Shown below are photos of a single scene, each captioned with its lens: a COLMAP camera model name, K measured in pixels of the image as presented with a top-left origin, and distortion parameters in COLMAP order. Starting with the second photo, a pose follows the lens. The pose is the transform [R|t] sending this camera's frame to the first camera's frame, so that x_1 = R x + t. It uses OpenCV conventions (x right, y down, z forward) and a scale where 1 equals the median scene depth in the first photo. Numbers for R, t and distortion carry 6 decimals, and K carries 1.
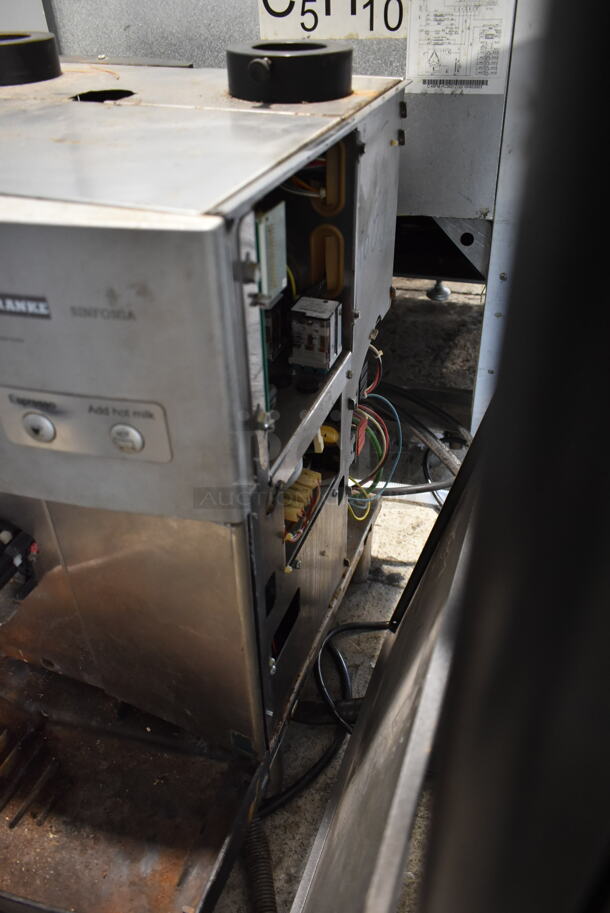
lens RADIAL K [[693.5, 0, 305.7], [0, 693.5, 459.5], [0, 0, 1]] dist [-0.012736, 0.000400]
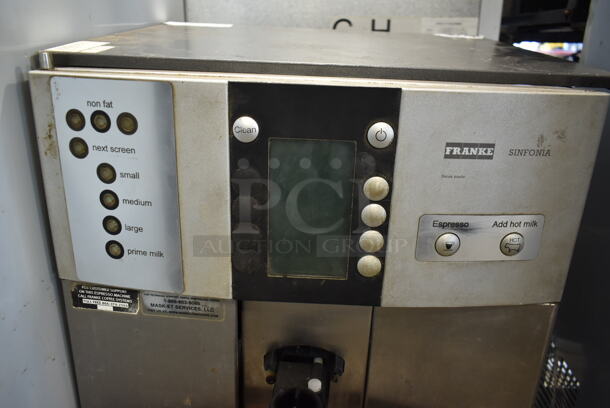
lens RADIAL K [[462.4, 0, 305.0], [0, 462.4, 204.0], [0, 0, 1]] dist [-0.017343, 0.005252]
pose [[0.951993, -0.053044, 0.301489, -0.570938], [0.144809, 0.945743, -0.290861, 0.064348], [-0.269703, 0.320556, 0.908022, 0.128176]]
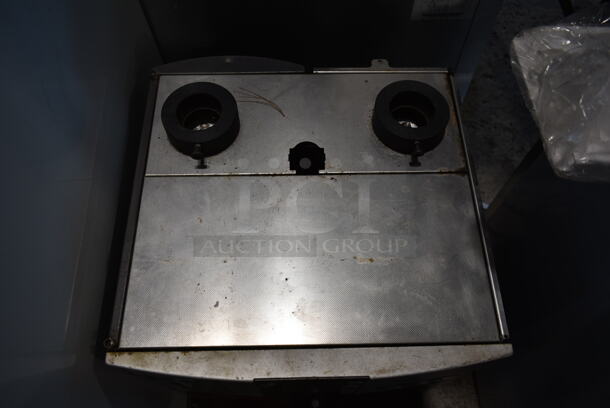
lens RADIAL K [[463.4, 0, 305.0], [0, 463.4, 204.0], [0, 0, 1]] dist [-0.012736, 0.000400]
pose [[0.932707, -0.313466, 0.178318, -0.455655], [0.202217, 0.863994, 0.461109, -0.812002], [-0.298608, -0.394021, 0.869242, 0.000154]]
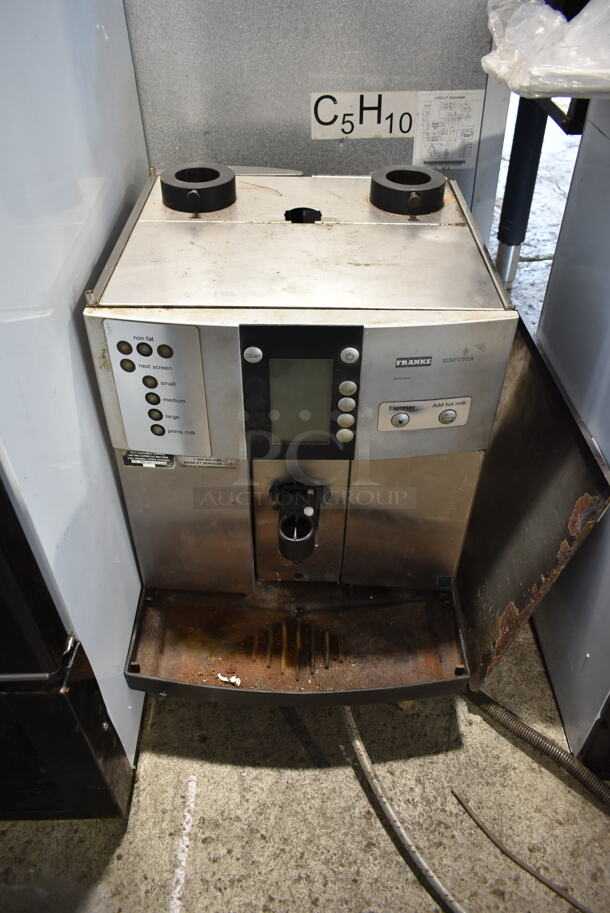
lens RADIAL K [[692.1, 0, 301.2], [0, 692.1, 454.1], [0, 0, 1]] dist [-0.017343, 0.005252]
pose [[0.940491, -0.204766, 0.271198, -0.730331], [0.188317, 0.978367, 0.085642, -0.105014], [-0.282868, -0.029475, 0.958706, -0.481773]]
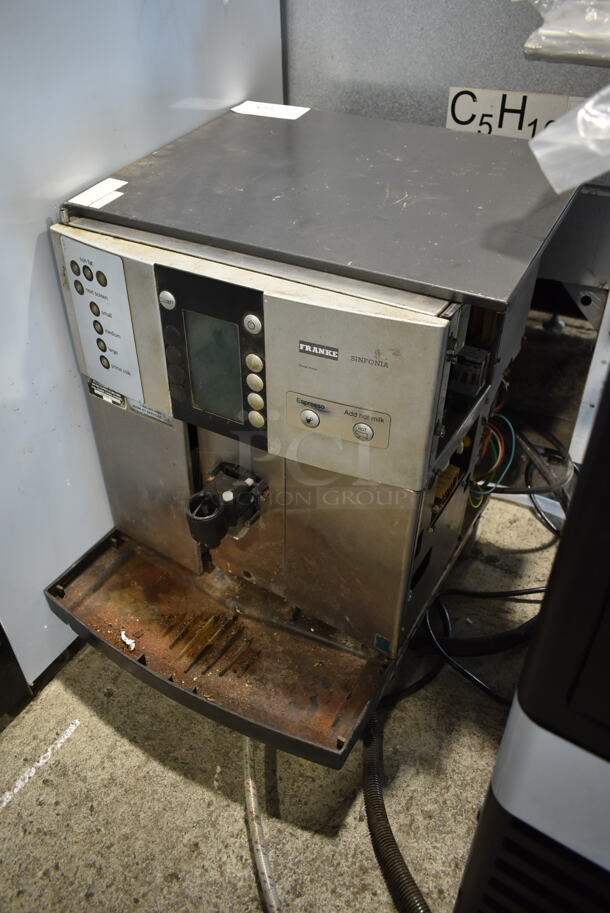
lens RADIAL K [[692.1, 0, 301.2], [0, 692.1, 454.1], [0, 0, 1]] dist [-0.017343, 0.005252]
pose [[0.984101, 0.125759, -0.125423, -0.112168], [-0.125026, 0.992058, 0.013728, 0.011665], [0.126153, 0.002171, 0.992008, -0.412439]]
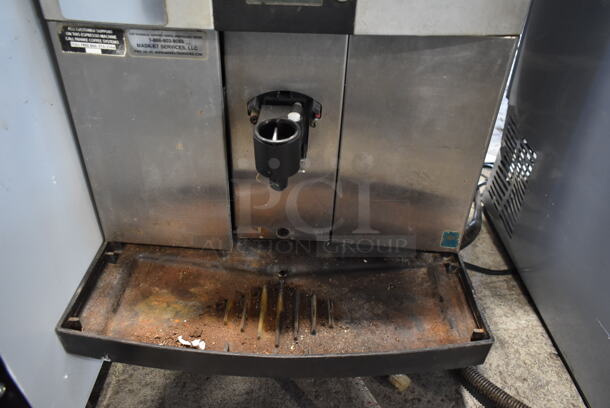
lens RADIAL K [[462.4, 0, 305.0], [0, 462.4, 204.0], [0, 0, 1]] dist [-0.017343, 0.005252]
pose [[0.940948, -0.154608, 0.301187, -0.596676], [0.167325, 0.985760, -0.016725, 0.260818], [-0.294313, 0.066133, 0.953418, 0.113577]]
